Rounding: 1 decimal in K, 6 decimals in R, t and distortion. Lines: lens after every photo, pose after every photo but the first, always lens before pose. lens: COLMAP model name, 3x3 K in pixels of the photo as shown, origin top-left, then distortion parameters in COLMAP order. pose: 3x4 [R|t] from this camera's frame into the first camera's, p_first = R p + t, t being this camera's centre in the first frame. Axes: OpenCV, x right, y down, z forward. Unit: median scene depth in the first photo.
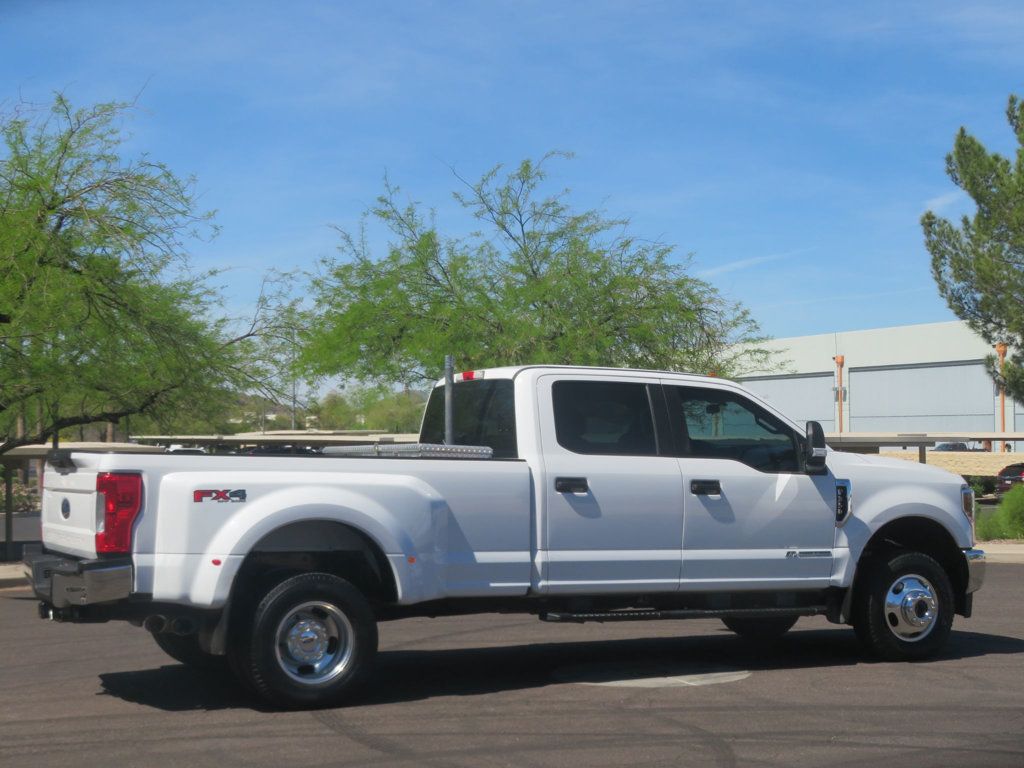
lens RADIAL K [[1677.2, 0, 519.0], [0, 1677.2, 387.6], [0, 0, 1]] dist [0.028696, 0.000000]
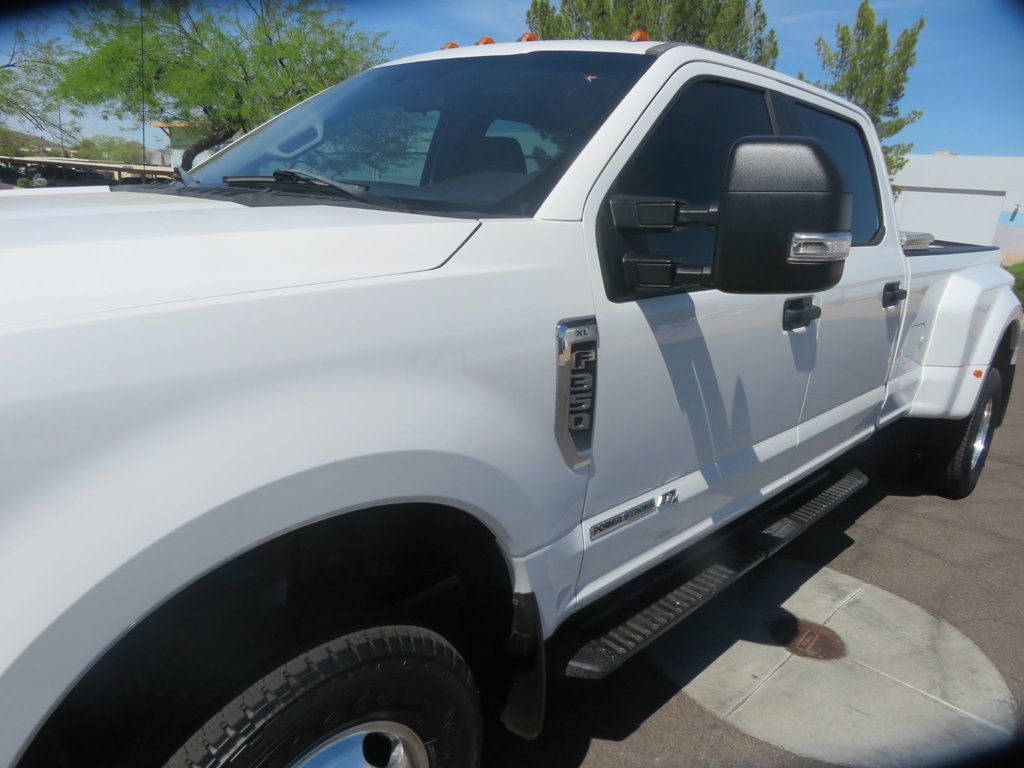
lens RADIAL K [[740.6, 0, 508.9], [0, 740.6, 387.5], [0, 0, 1]] dist [-0.009408, 0.013343]
pose [[0.921634, -0.025481, 0.387224, -0.105132], [-0.088391, 0.957828, 0.273409, 0.029557], [-0.377861, -0.286210, 0.880514, 0.806449]]
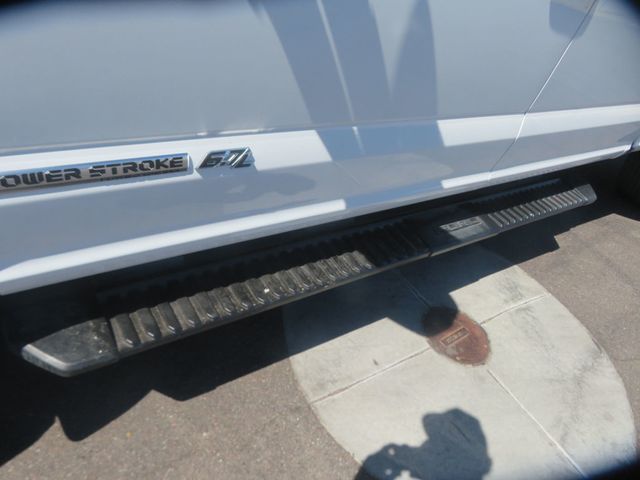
lens RADIAL K [[462.9, 0, 315.7], [0, 462.9, 240.2], [0, 0, 1]] dist [-0.009408, 0.013343]
pose [[0.954448, 0.091695, 0.283939, -0.013694], [-0.257190, 0.735265, 0.627087, 0.060837], [-0.151269, -0.671548, 0.725356, 0.876825]]
